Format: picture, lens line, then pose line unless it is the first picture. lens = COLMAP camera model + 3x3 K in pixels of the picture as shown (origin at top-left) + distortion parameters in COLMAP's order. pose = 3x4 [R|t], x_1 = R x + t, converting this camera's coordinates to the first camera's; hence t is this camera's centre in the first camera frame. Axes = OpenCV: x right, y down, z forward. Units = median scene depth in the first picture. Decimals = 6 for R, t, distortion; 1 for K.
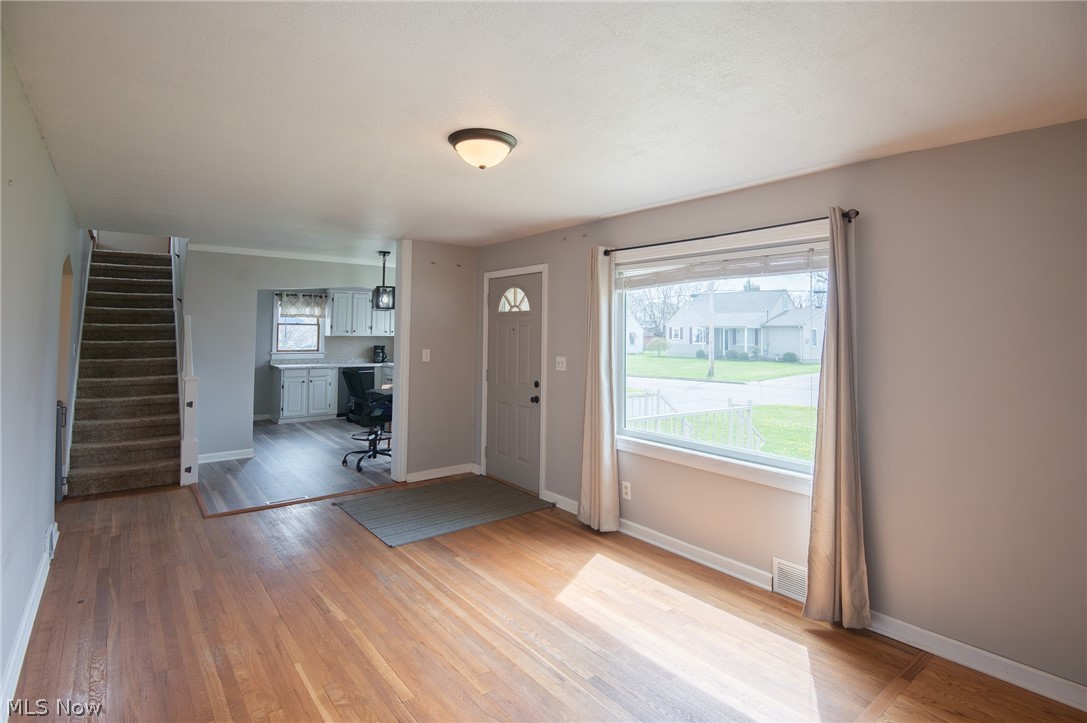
lens RADIAL K [[536.8, 0, 544.0], [0, 536.8, 323.3], [0, 0, 1]] dist [-0.000972, -0.020312]
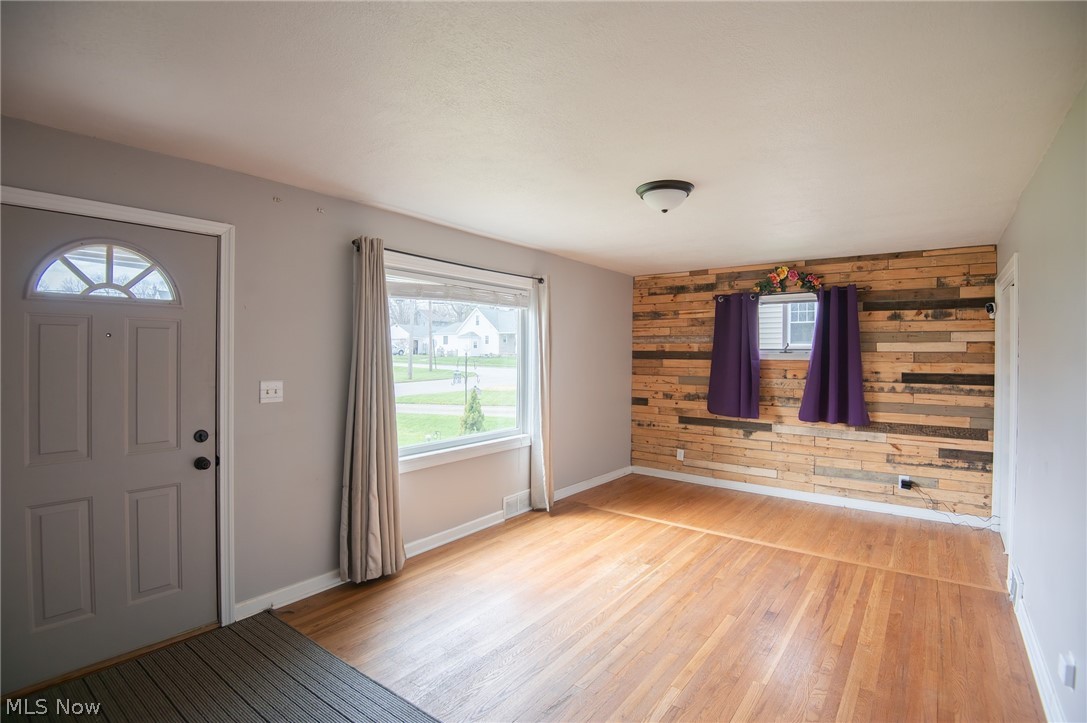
lens RADIAL K [[491.0, 0, 554.3], [0, 491.0, 359.1], [0, 0, 1]] dist [0.000239, -0.029573]
pose [[-0.233485, -0.023724, 0.972071, -0.803620], [-0.024256, 0.999533, 0.018568, 0.021329], [-0.972058, -0.019243, -0.233952, 1.043862]]
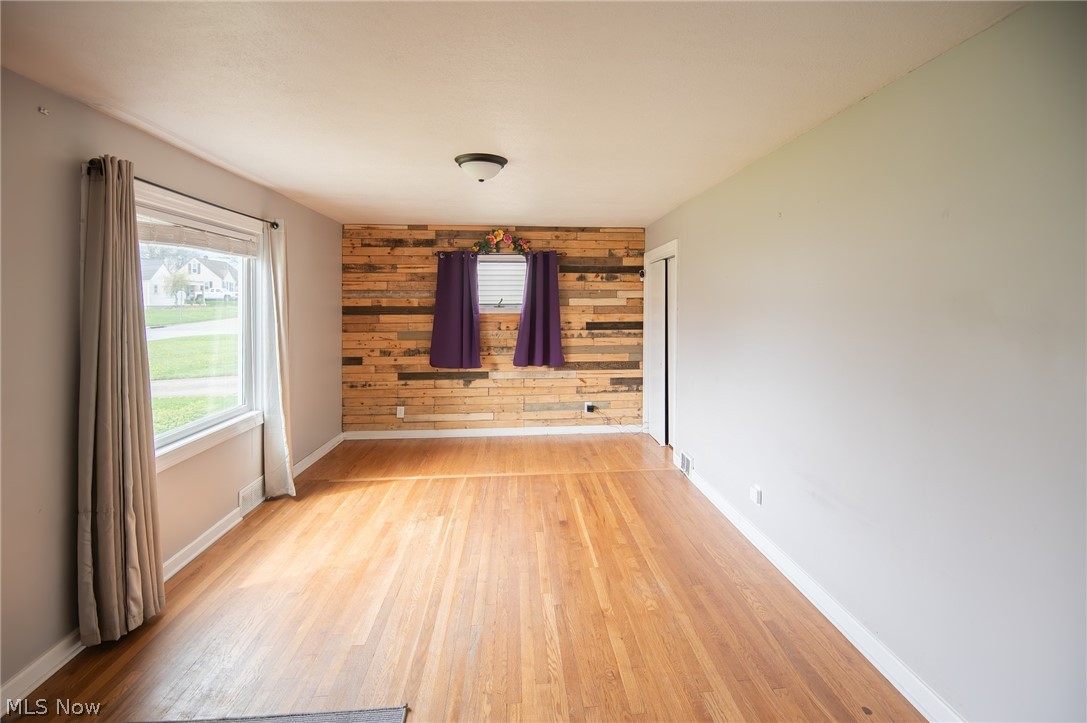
lens RADIAL K [[536.8, 0, 544.0], [0, 536.8, 323.3], [0, 0, 1]] dist [-0.000972, -0.020312]
pose [[-0.812333, -0.029343, 0.582455, -0.714793], [-0.014428, 0.999439, 0.030228, 0.011333], [-0.583015, 0.016152, -0.812301, 1.378560]]
